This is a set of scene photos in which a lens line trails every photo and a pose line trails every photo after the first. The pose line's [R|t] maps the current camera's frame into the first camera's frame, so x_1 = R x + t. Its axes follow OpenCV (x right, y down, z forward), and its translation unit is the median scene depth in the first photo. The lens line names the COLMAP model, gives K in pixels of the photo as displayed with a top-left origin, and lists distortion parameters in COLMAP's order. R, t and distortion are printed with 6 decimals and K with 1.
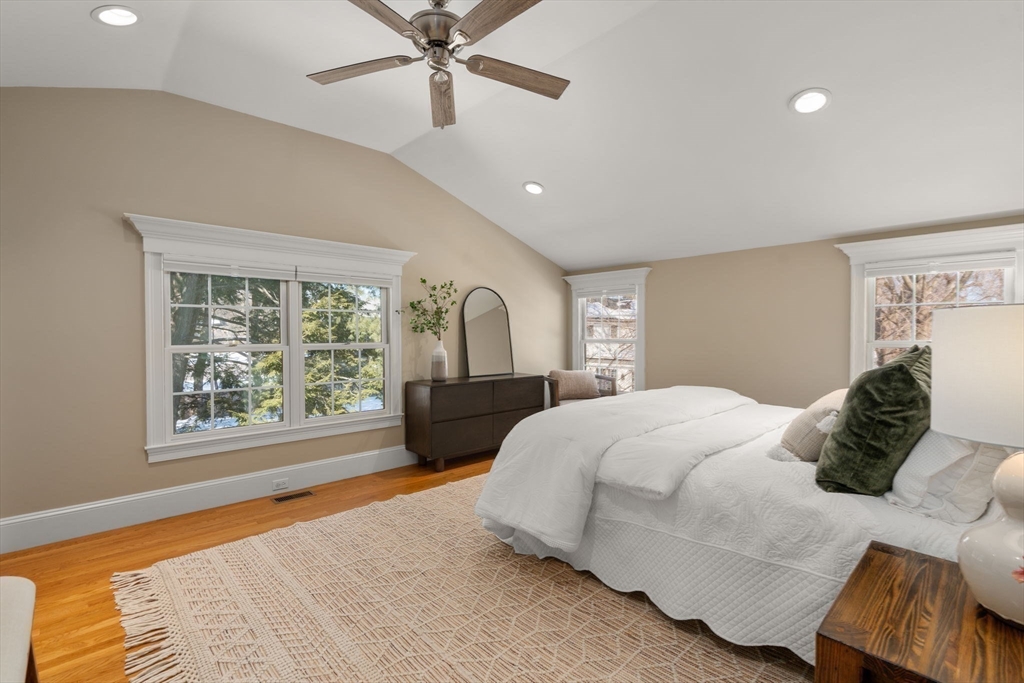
lens RADIAL K [[468.4, 0, 513.3], [0, 468.4, 340.0], [0, 0, 1]] dist [0.000055, -0.001199]
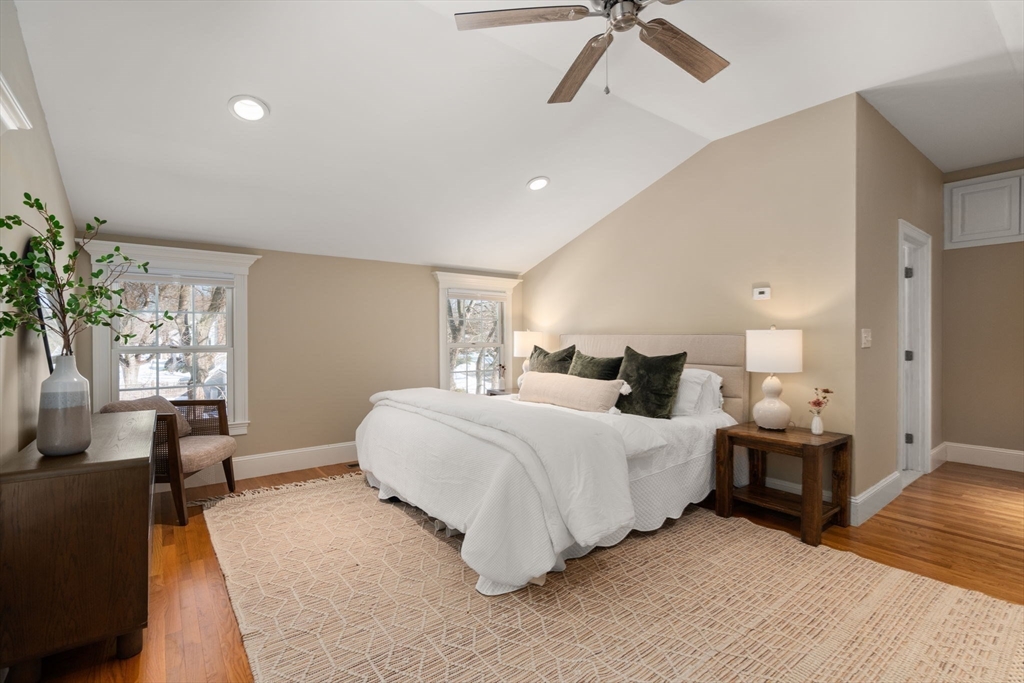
lens RADIAL K [[468.4, 0, 509.1], [0, 468.4, 341.7], [0, 0, 1]] dist [0.000055, -0.001199]
pose [[0.109327, -0.005281, 0.993992, -1.029975], [0.017431, 0.999842, 0.003395, -0.011152], [-0.993853, 0.016955, 0.109402, 1.126230]]
